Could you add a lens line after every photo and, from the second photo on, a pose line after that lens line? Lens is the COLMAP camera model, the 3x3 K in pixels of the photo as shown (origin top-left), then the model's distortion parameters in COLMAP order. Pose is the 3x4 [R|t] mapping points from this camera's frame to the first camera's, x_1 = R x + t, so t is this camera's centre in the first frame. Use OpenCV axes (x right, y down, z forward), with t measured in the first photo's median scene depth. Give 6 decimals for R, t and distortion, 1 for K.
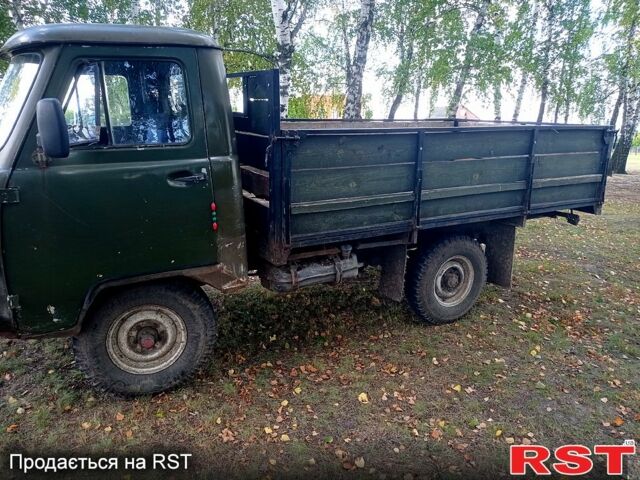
lens RADIAL K [[505.2, 0, 320.0], [0, 505.2, 240.0], [0, 0, 1]] dist [0.084737, -0.151304]
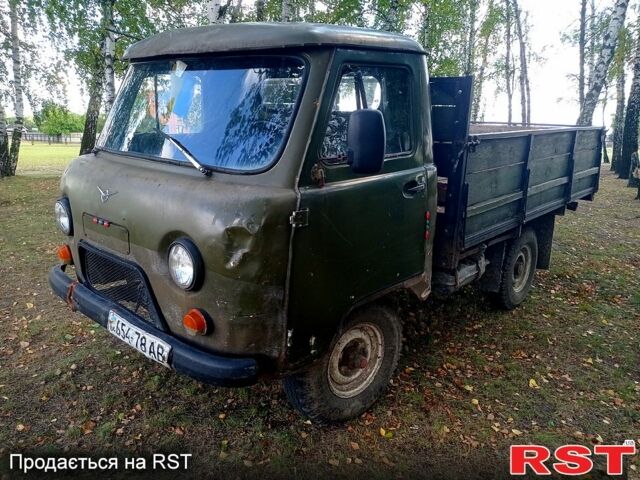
lens RADIAL K [[505.2, 0, 320.0], [0, 505.2, 240.0], [0, 0, 1]] dist [0.084737, -0.151304]
pose [[0.943299, -0.081196, 0.321861, -0.667528], [0.078936, 0.996677, 0.020089, -0.049609], [-0.322423, 0.006457, 0.946574, 0.122106]]
